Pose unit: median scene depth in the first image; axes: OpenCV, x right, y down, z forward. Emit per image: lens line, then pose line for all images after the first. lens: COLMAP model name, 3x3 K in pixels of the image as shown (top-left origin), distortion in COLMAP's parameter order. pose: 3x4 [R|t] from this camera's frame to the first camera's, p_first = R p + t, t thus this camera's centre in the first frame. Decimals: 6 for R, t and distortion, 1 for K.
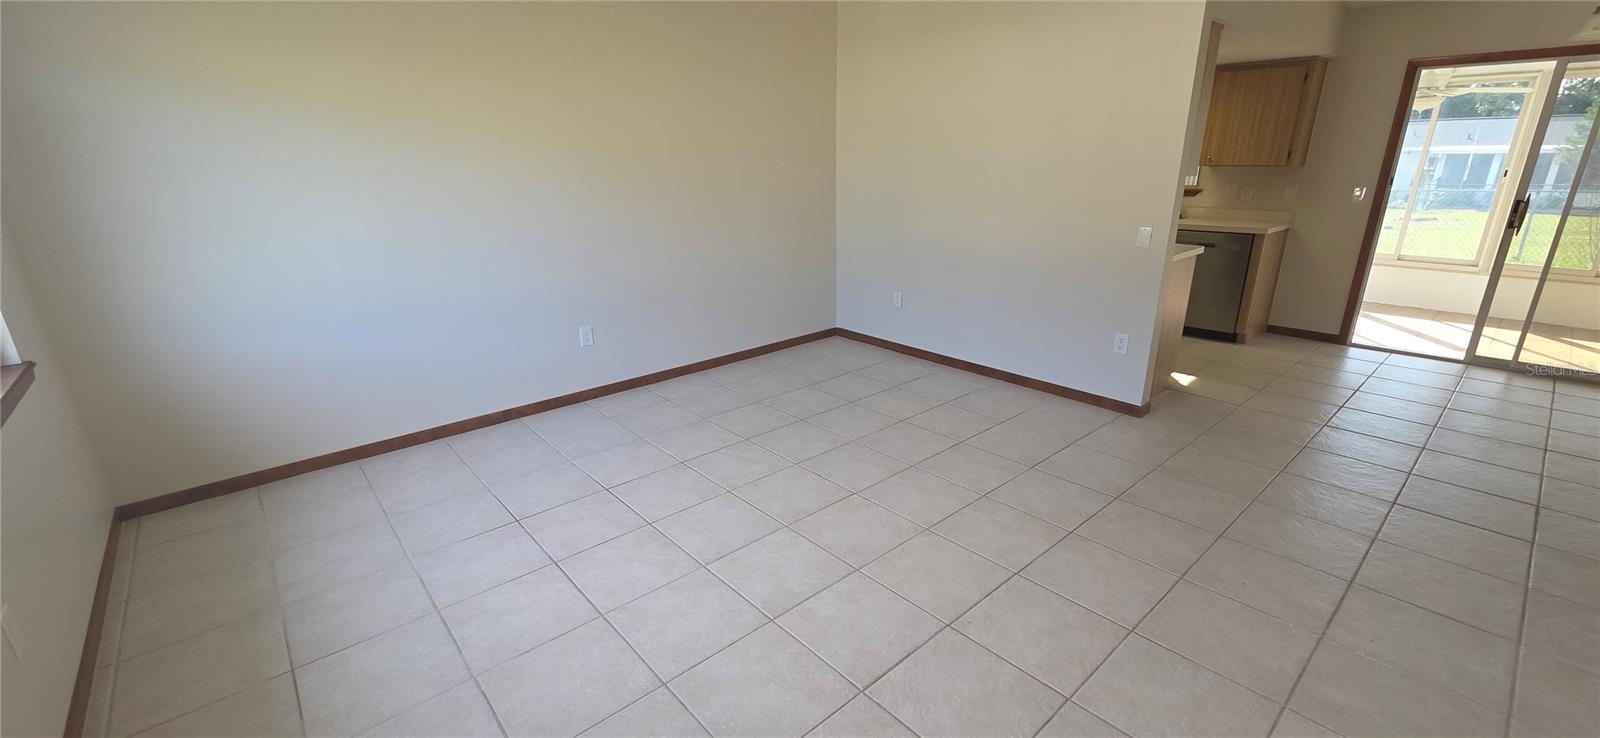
lens RADIAL K [[652.1, 0, 797.5], [0, 652.1, 370.8], [0, 0, 1]] dist [-0.000827, -0.000619]
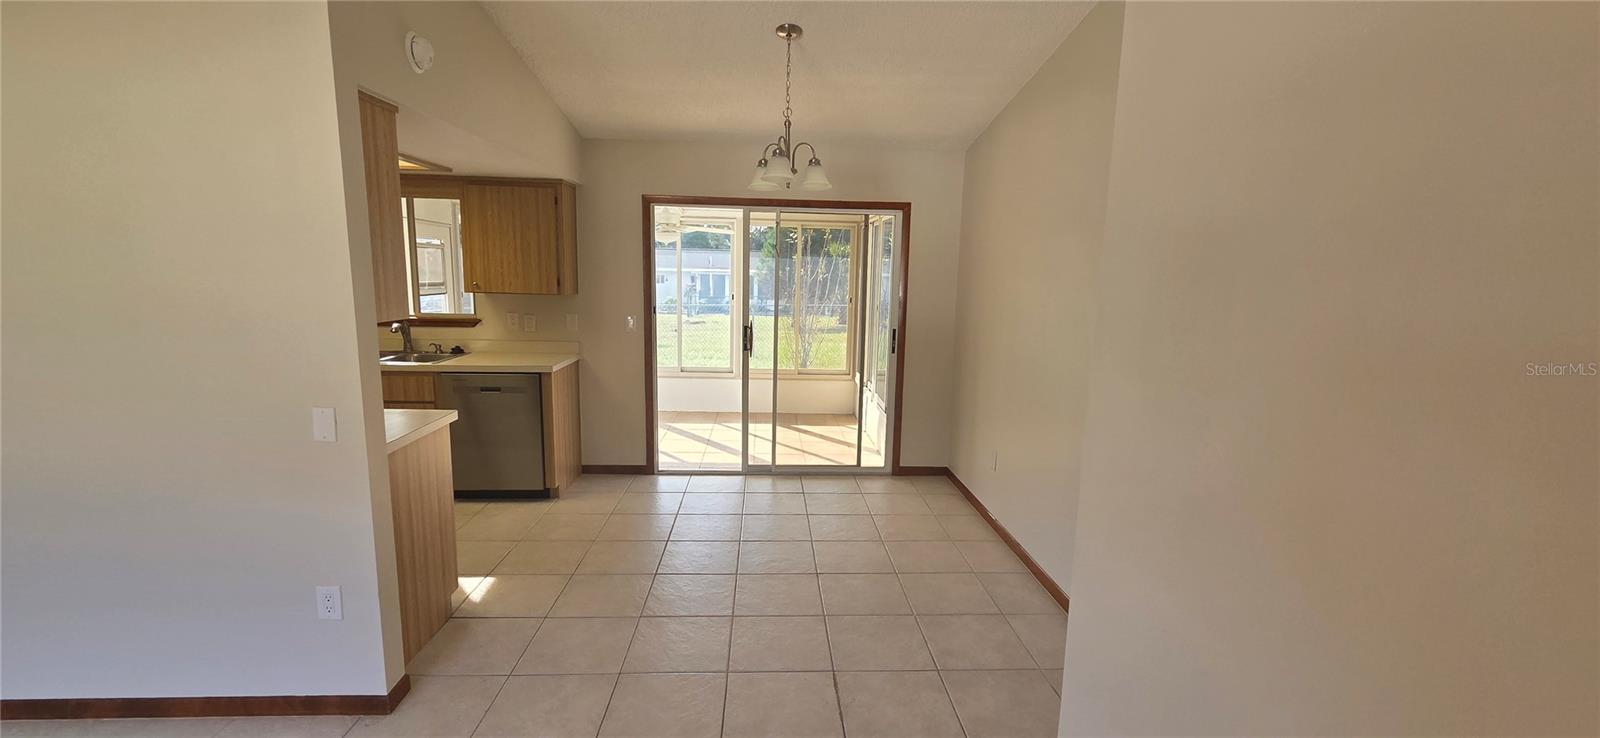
lens RADIAL K [[652.1, 0, 799.8], [0, 652.1, 367.8], [0, 0, 1]] dist [-0.000827, -0.000619]
pose [[0.617644, -0.091547, 0.781111, 0.240758], [0.218731, 0.974012, -0.058801, -0.089291], [-0.755429, 0.207171, 0.621617, 0.210742]]
